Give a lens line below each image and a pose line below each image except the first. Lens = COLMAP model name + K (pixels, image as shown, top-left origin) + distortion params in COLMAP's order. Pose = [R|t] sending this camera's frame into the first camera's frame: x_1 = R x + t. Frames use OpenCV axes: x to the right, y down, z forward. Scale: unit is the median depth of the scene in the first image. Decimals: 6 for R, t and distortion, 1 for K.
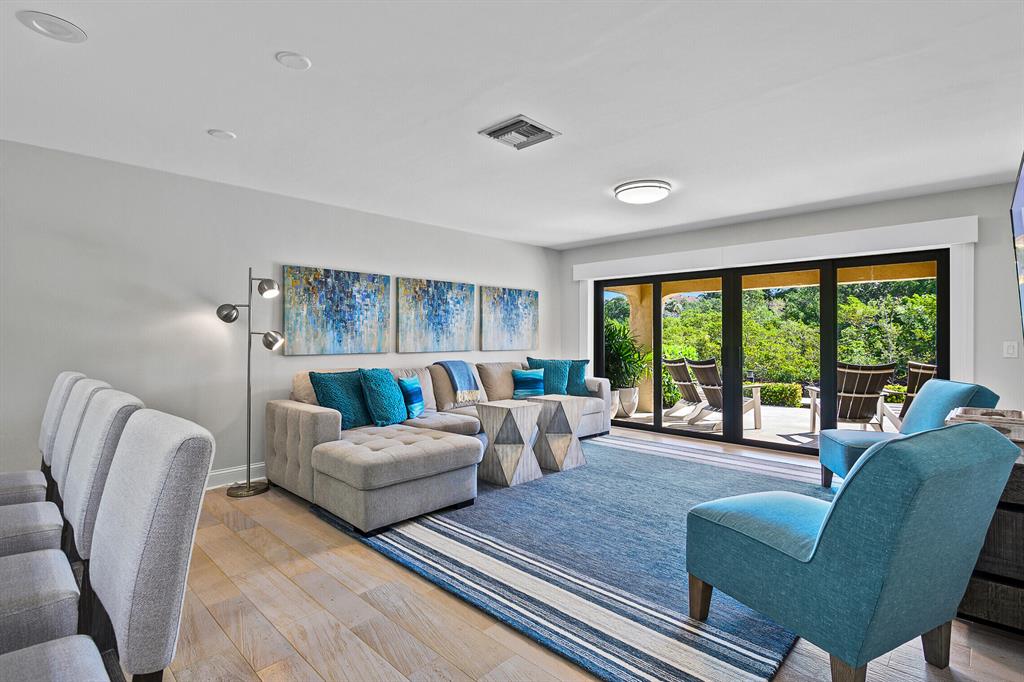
lens RADIAL K [[489.9, 0, 502.9], [0, 489.9, 337.3], [0, 0, 1]] dist [-0.001452, -0.000291]
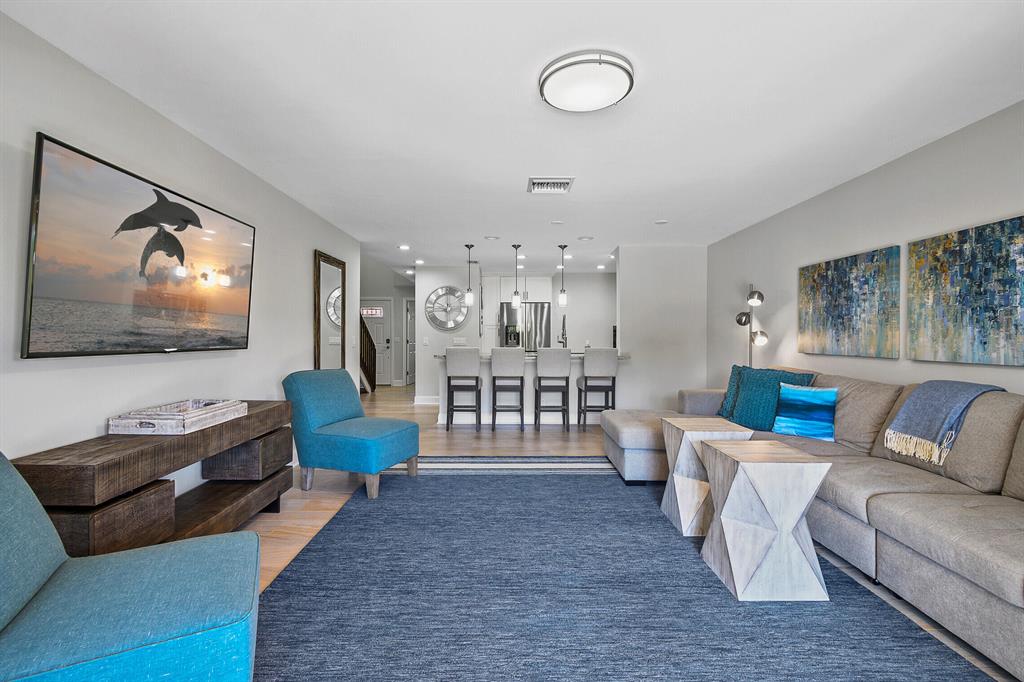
lens RADIAL K [[458.3, 0, 509.6], [0, 458.3, 338.4], [0, 0, 1]] dist [-0.002695, -0.000777]
pose [[-0.707669, -0.018287, -0.706307, 0.634495], [-0.032205, 0.999461, 0.006390, 0.017005], [0.705810, 0.027268, -0.707877, 1.156621]]
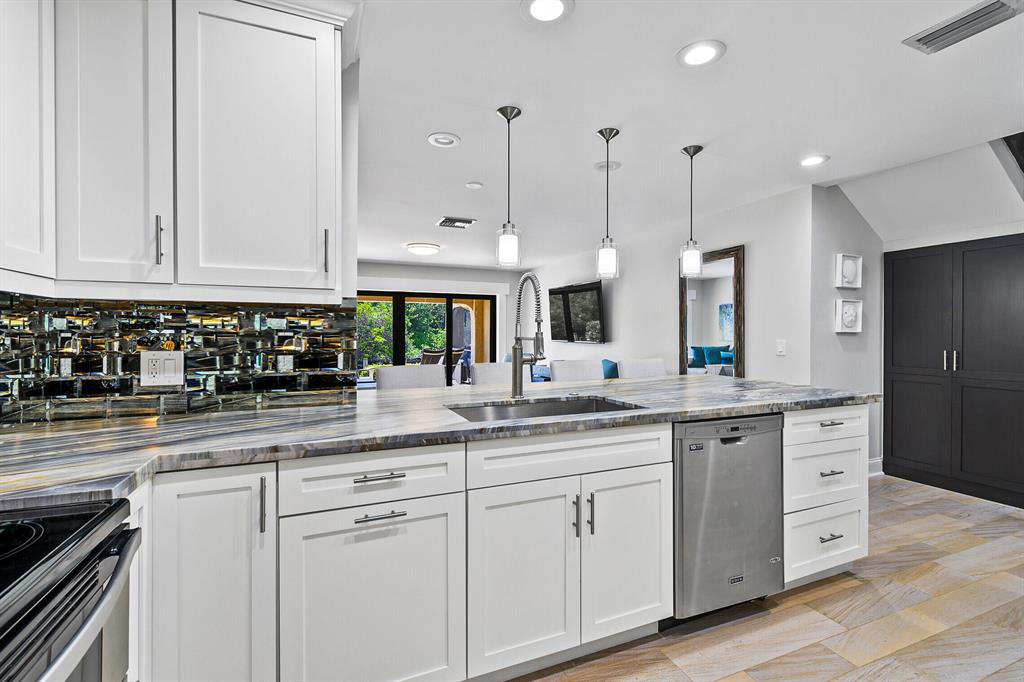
lens RADIAL K [[458.5, 0, 520.2], [0, 458.5, 337.3], [0, 0, 1]] dist [-0.000473, -0.000799]
pose [[0.376871, -0.010521, 0.926206, -0.941495], [0.002454, 0.999943, 0.010360, -0.009014], [-0.926263, -0.001631, 0.376875, 0.104109]]
